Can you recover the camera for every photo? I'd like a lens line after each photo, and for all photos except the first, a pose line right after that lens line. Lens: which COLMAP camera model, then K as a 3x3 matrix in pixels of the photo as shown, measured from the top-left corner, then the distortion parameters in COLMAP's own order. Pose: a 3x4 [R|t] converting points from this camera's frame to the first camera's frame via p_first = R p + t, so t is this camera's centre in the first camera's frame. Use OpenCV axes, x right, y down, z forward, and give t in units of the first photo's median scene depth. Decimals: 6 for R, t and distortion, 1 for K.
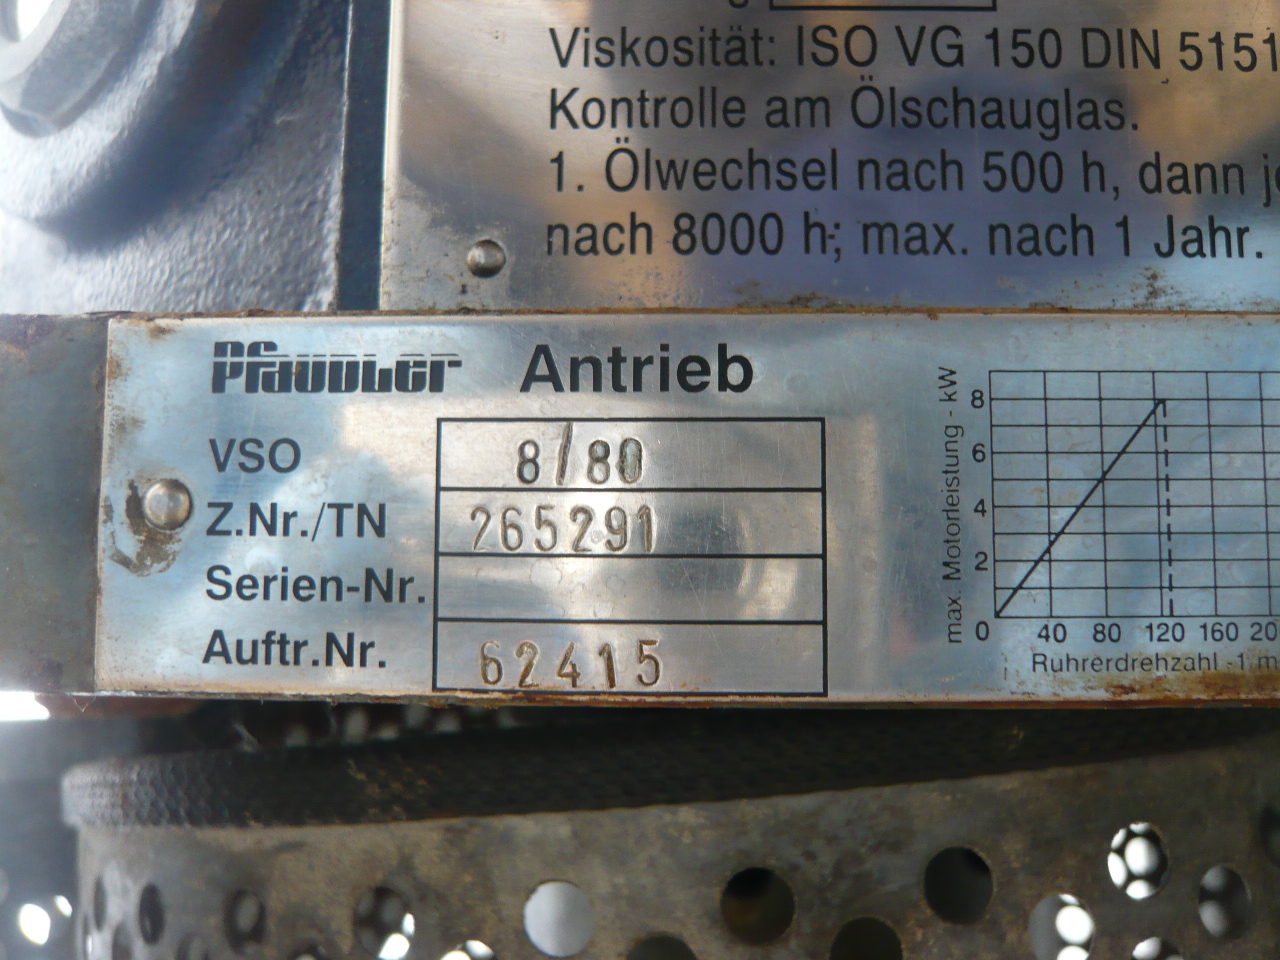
lens RADIAL K [[1049.6, 0, 643.2], [0, 1049.6, 481.5], [0, 0, 1]] dist [-0.059336, 0.016461]
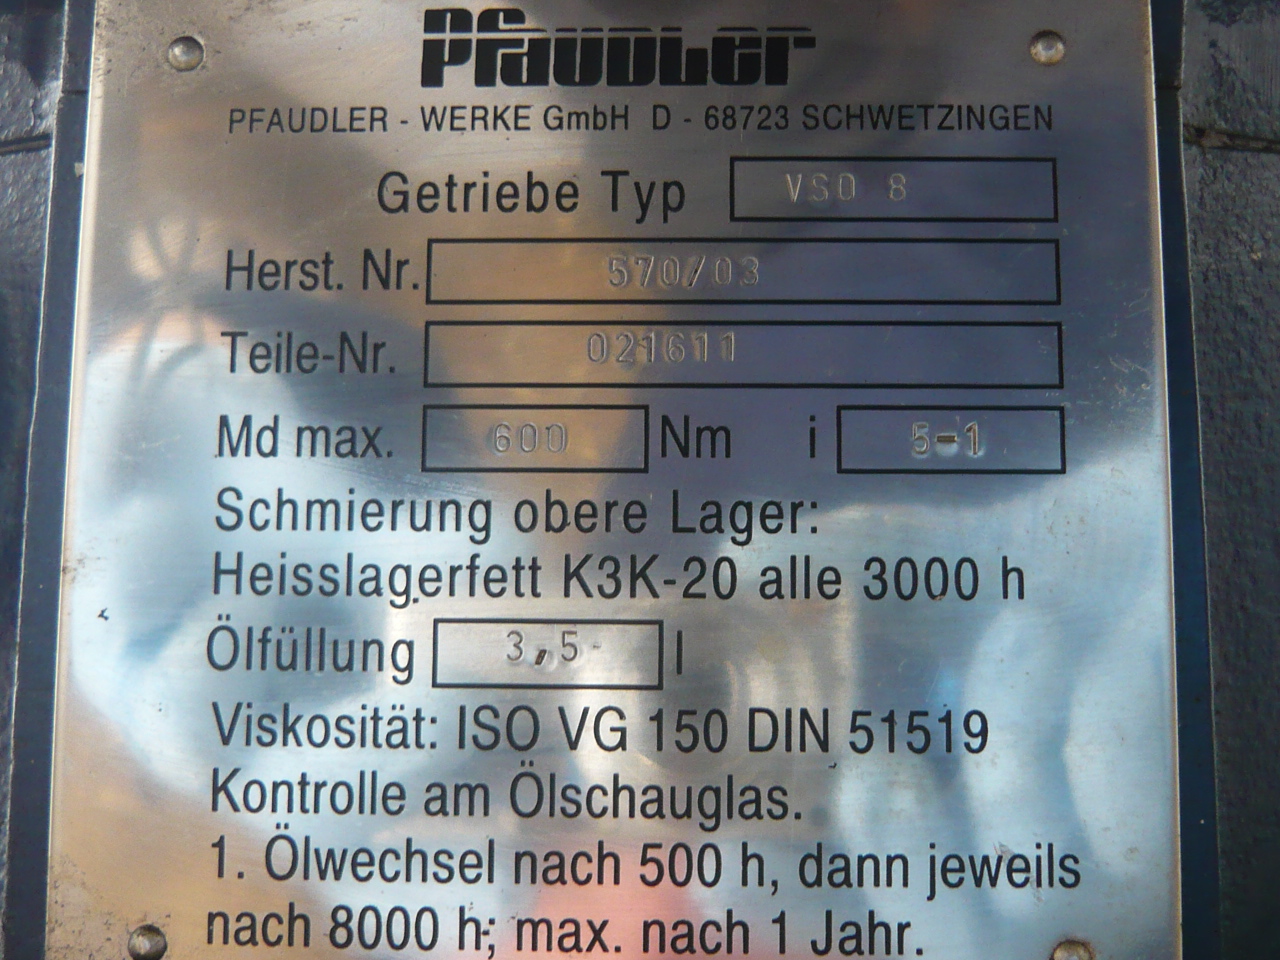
lens RADIAL K [[1677.5, 0, 638.1], [0, 1677.5, 479.0], [0, 0, 1]] dist [-0.032278, 0.000000]
pose [[0.999892, 0.000847, -0.014706, 0.346380], [-0.000801, 0.999995, 0.003147, -0.669281], [0.014708, -0.003135, 0.999887, -0.601717]]
